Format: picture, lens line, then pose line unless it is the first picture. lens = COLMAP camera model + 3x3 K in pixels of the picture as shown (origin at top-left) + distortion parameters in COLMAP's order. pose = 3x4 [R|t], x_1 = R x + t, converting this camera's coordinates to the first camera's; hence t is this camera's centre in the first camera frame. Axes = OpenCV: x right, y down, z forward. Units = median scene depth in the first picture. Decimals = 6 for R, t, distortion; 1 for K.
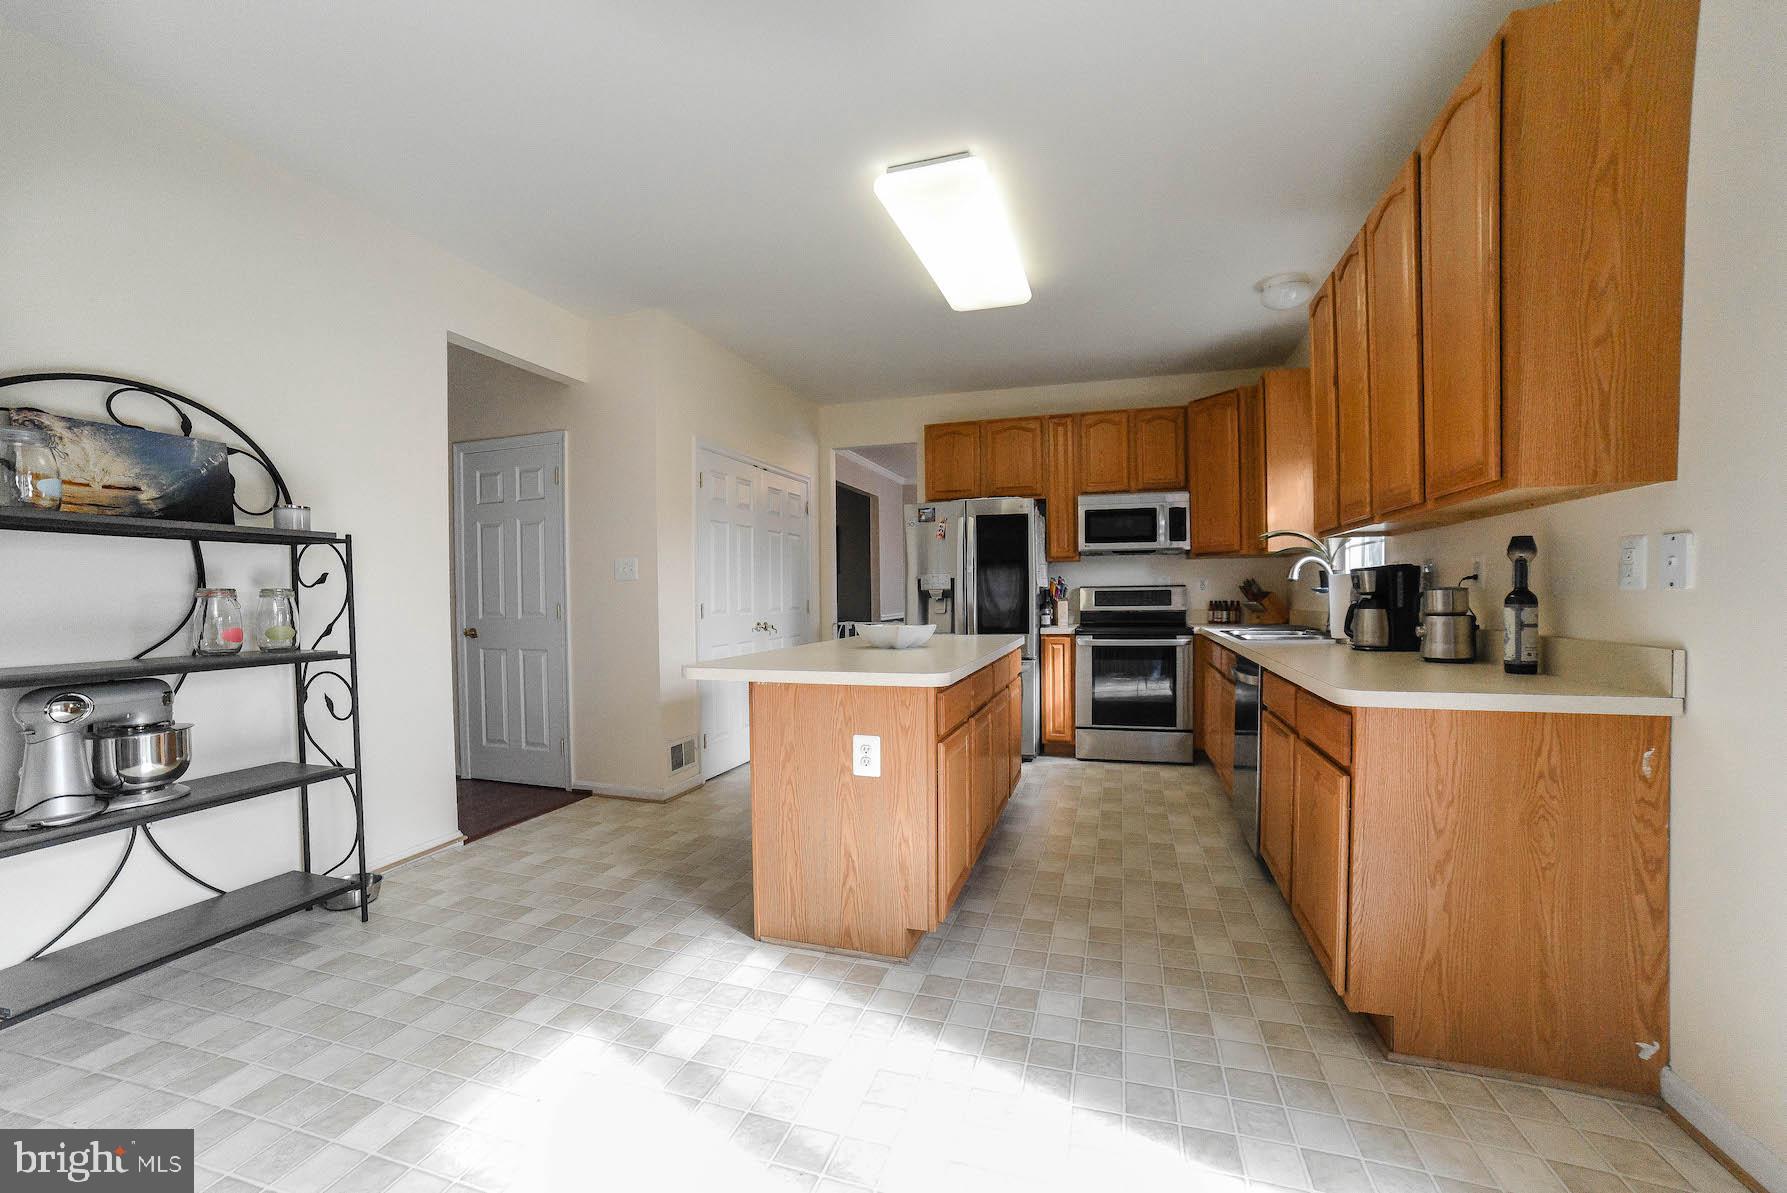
lens RADIAL K [[695.3, 0, 905.0], [0, 695.3, 609.2], [0, 0, 1]] dist [-0.027955, 0.004030]
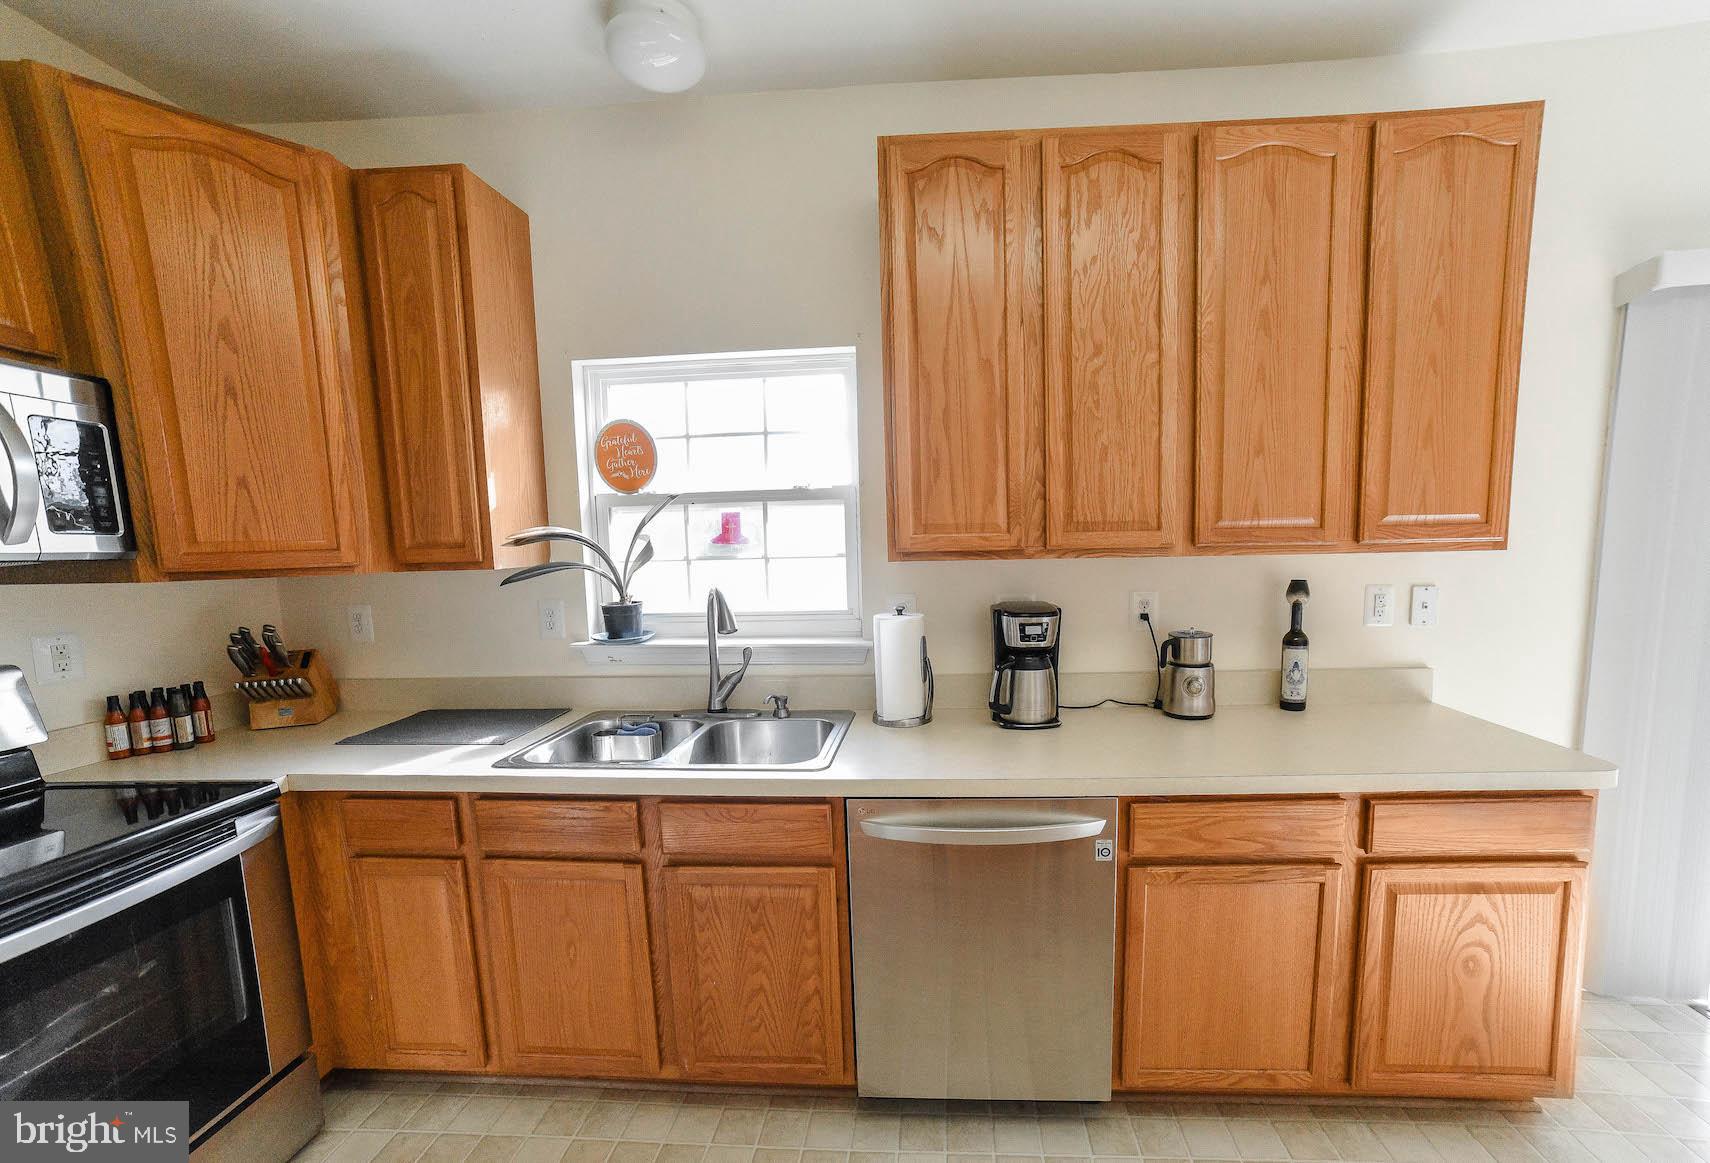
lens RADIAL K [[681.2, 0, 872.4], [0, 681.2, 610.0], [0, 0, 1]] dist [-0.019237, 0.002862]
pose [[-0.226739, -0.084592, 0.970275, 0.031301], [0.051047, 0.993820, 0.098573, -0.170672], [-0.972617, 0.071880, -0.221020, 1.606573]]
